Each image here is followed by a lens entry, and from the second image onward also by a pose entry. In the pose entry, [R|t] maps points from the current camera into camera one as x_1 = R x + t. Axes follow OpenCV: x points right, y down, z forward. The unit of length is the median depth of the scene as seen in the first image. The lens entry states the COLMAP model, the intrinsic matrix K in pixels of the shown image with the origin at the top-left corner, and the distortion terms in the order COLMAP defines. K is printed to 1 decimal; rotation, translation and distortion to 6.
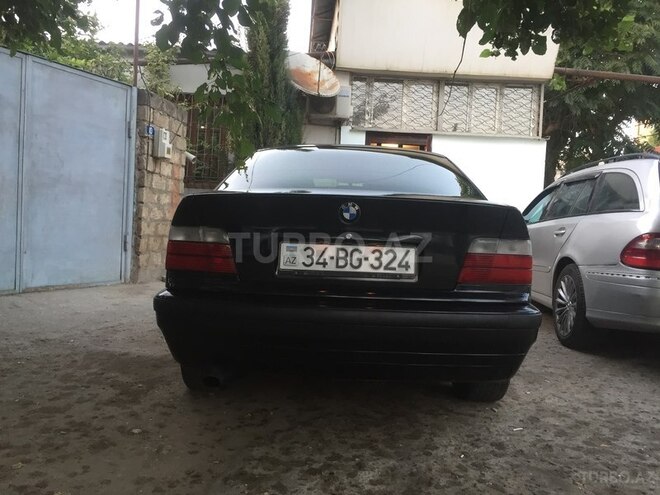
lens RADIAL K [[565.6, 0, 326.4], [0, 565.6, 247.4], [0, 0, 1]] dist [0.042611, -0.033366]
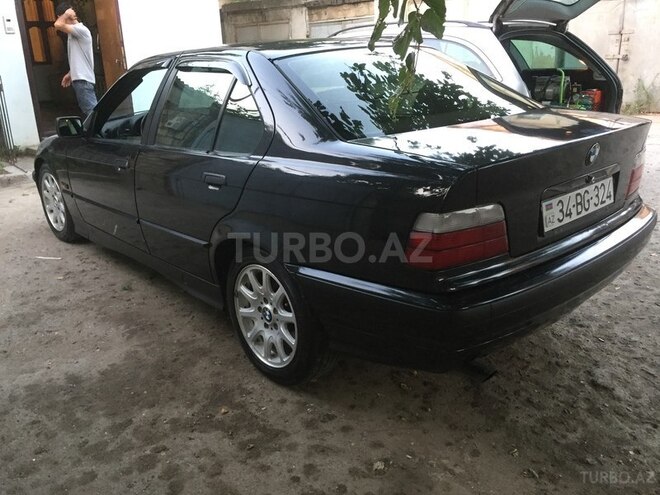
lens RADIAL K [[565.6, 0, 325.2], [0, 565.6, 249.7], [0, 0, 1]] dist [0.042611, -0.033366]
pose [[0.732652, -0.289318, 0.616048, -0.850817], [0.097067, 0.940316, 0.326165, -0.248417], [-0.673646, -0.179167, 0.717008, 0.570770]]
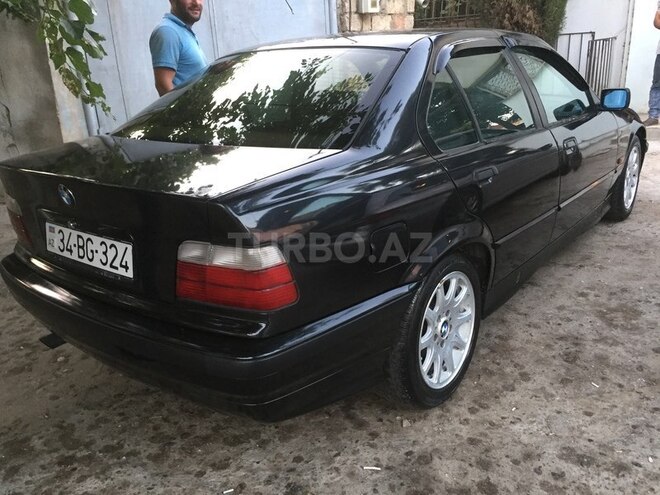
lens RADIAL K [[565.6, 0, 329.0], [0, 565.6, 244.9], [0, 0, 1]] dist [0.042611, -0.033366]
pose [[0.793222, 0.114863, -0.598001, 0.797653], [0.070003, 0.958336, 0.276931, -0.186320], [0.604895, -0.261530, 0.752133, 0.563528]]
